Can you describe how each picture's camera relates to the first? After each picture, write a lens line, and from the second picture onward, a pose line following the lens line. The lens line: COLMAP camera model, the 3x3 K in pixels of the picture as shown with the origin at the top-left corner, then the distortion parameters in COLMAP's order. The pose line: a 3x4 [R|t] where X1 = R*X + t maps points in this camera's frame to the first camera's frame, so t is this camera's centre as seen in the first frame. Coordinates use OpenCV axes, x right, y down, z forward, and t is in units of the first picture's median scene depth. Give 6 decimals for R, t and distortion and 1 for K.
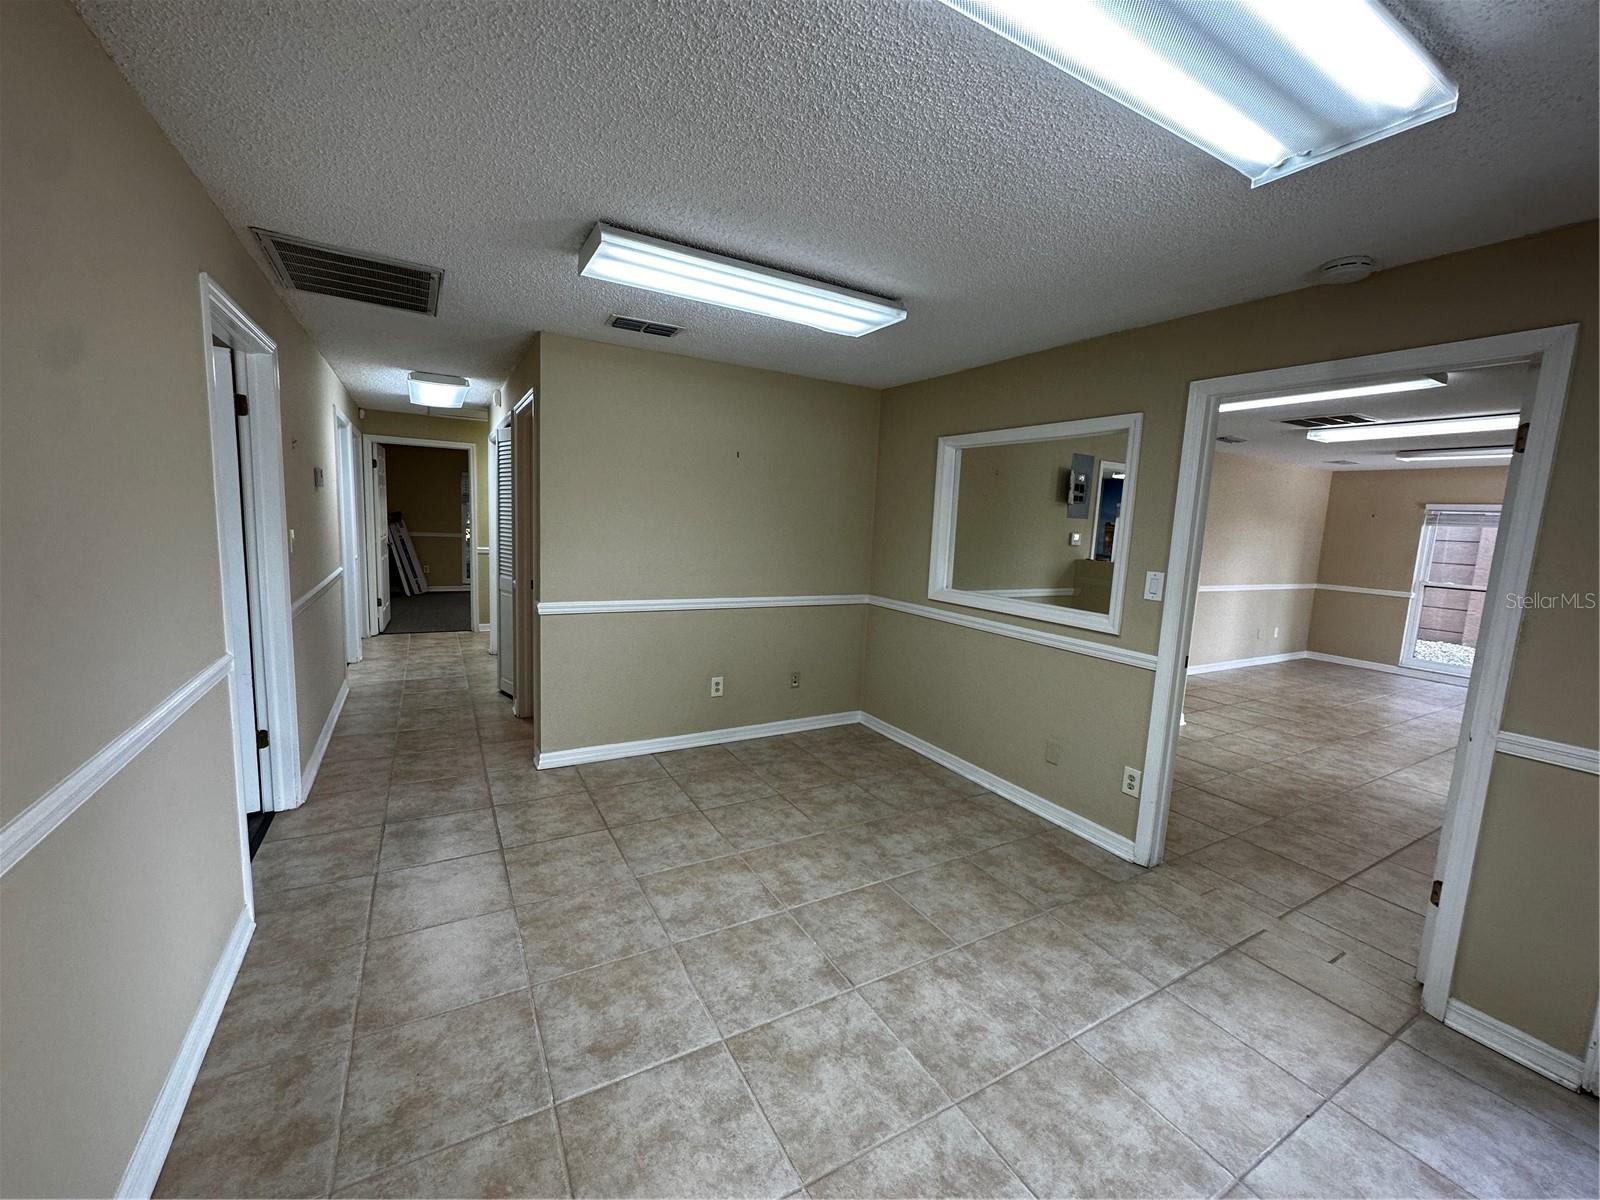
lens RADIAL K [[637.2, 0, 800.0], [0, 637.2, 600.0], [0, 0, 1]] dist [-0.003856, -0.000075]
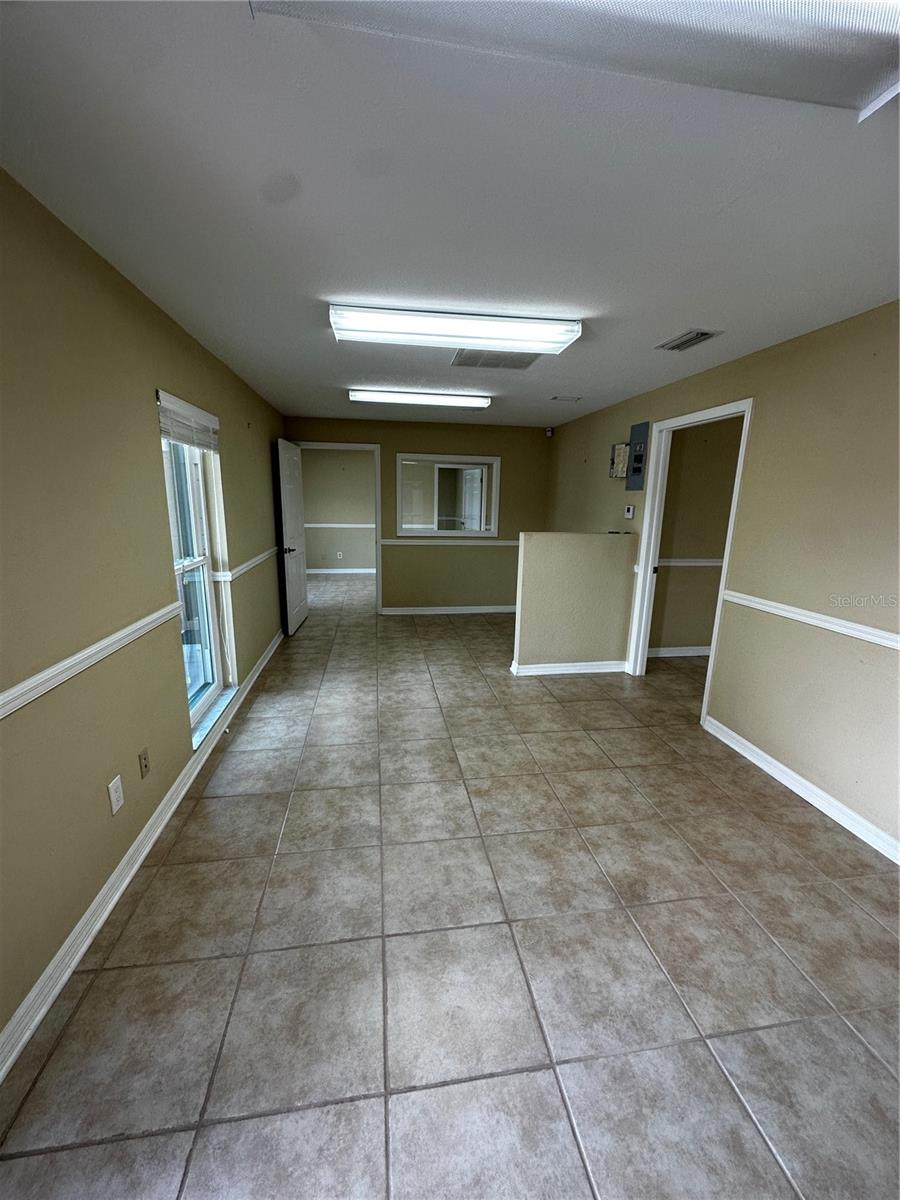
lens RADIAL K [[477.9, 0, 450.0], [0, 477.9, 600.0], [0, 0, 1]] dist [-0.003856, -0.000075]
pose [[-0.358276, 0.143803, -0.922474, 1.740625], [-0.156174, 0.964913, 0.211075, -0.108226], [0.920461, 0.219690, -0.323247, 1.424862]]
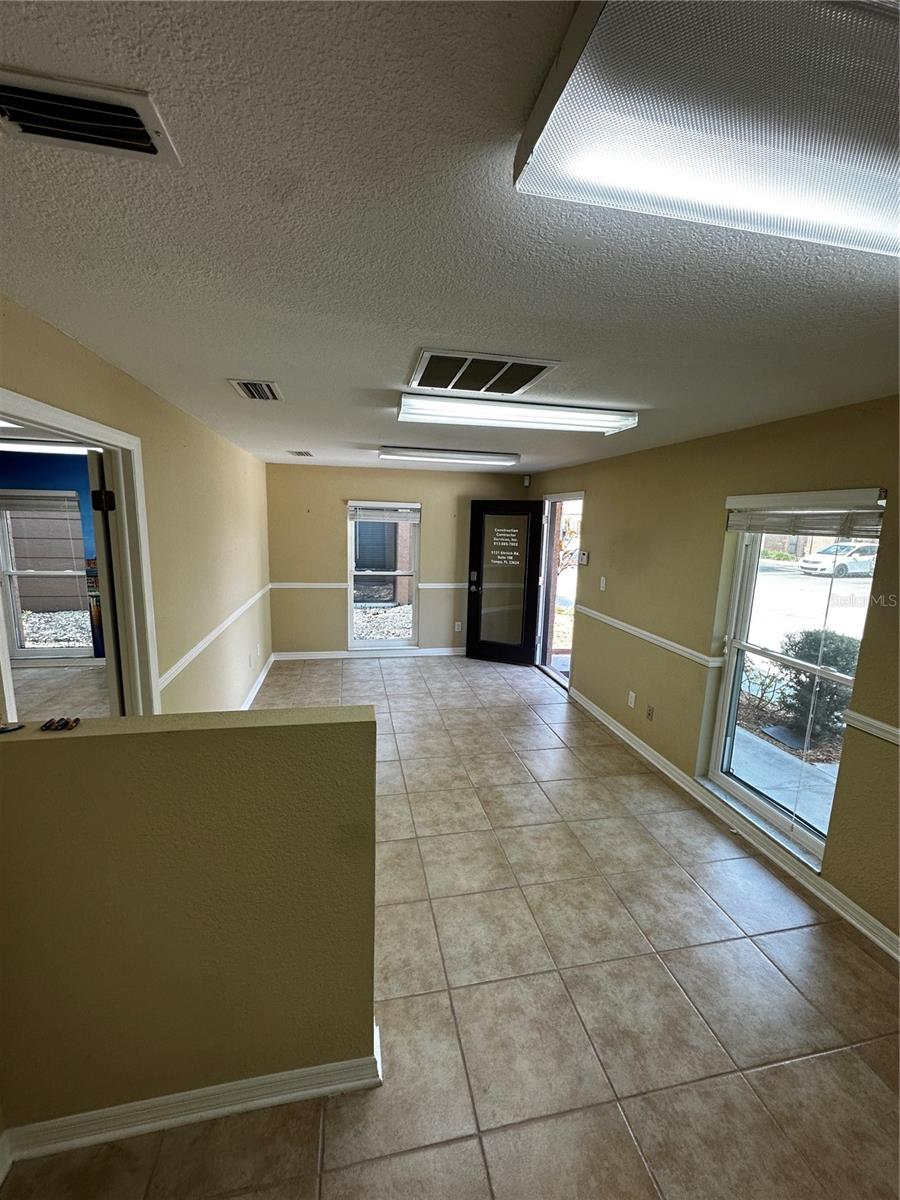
lens RADIAL K [[477.9, 0, 450.0], [0, 477.9, 600.0], [0, 0, 1]] dist [-0.003856, -0.000075]
pose [[0.314086, -0.196122, 0.928917, 0.467442], [0.108432, 0.979438, 0.170125, -0.190017], [-0.943182, 0.047291, 0.328894, 1.042051]]
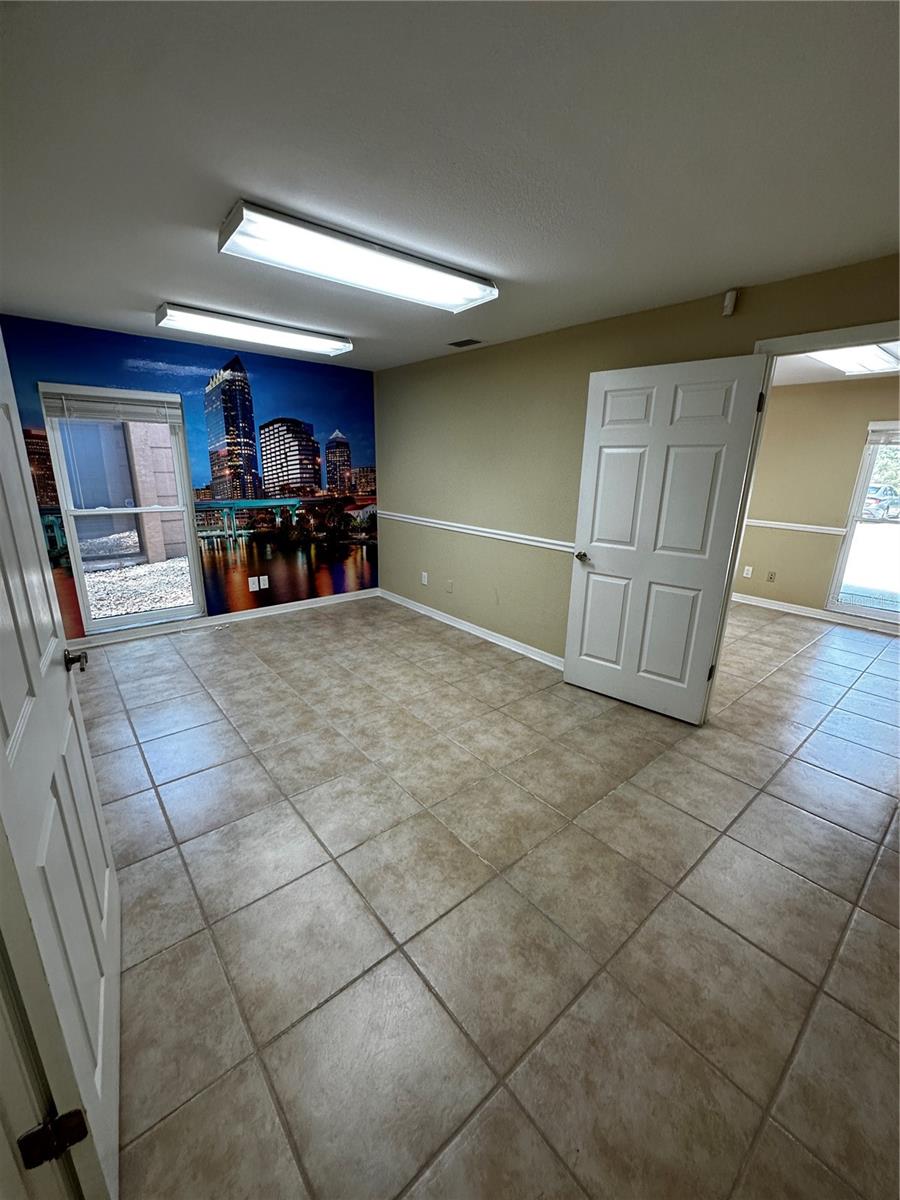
lens RADIAL K [[477.9, 0, 450.0], [0, 477.9, 600.0], [0, 0, 1]] dist [-0.003856, -0.000075]
pose [[-0.174620, -0.315544, 0.932706, 0.291678], [0.094843, 0.937465, 0.334911, -0.251536], [-0.980058, 0.146942, -0.133773, 2.067546]]
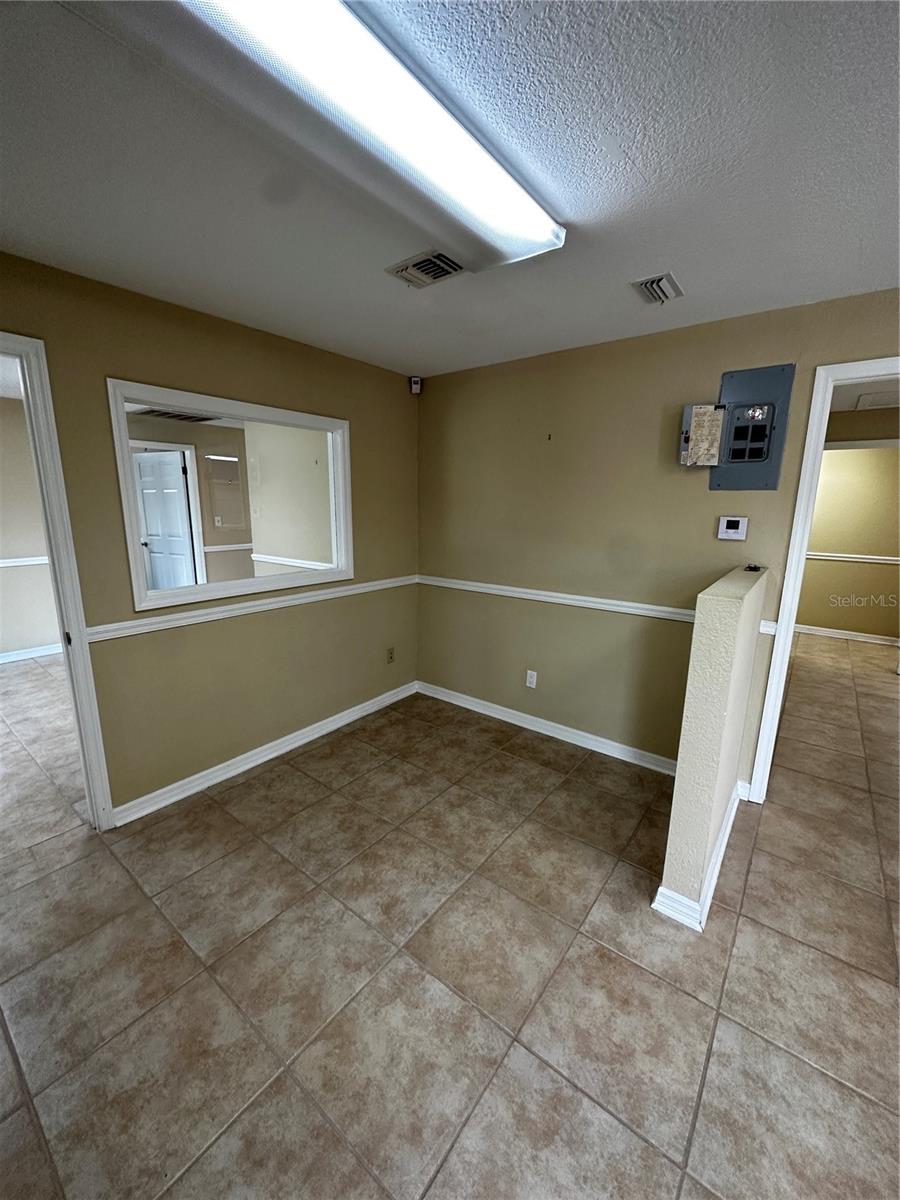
lens RADIAL K [[477.9, 0, 450.0], [0, 477.9, 600.0], [0, 0, 1]] dist [-0.003856, -0.000075]
pose [[0.378223, 0.142931, -0.914614, 1.027978], [-0.113292, 0.987728, 0.107507, -0.071166], [0.918756, 0.062957, 0.389775, 0.863403]]
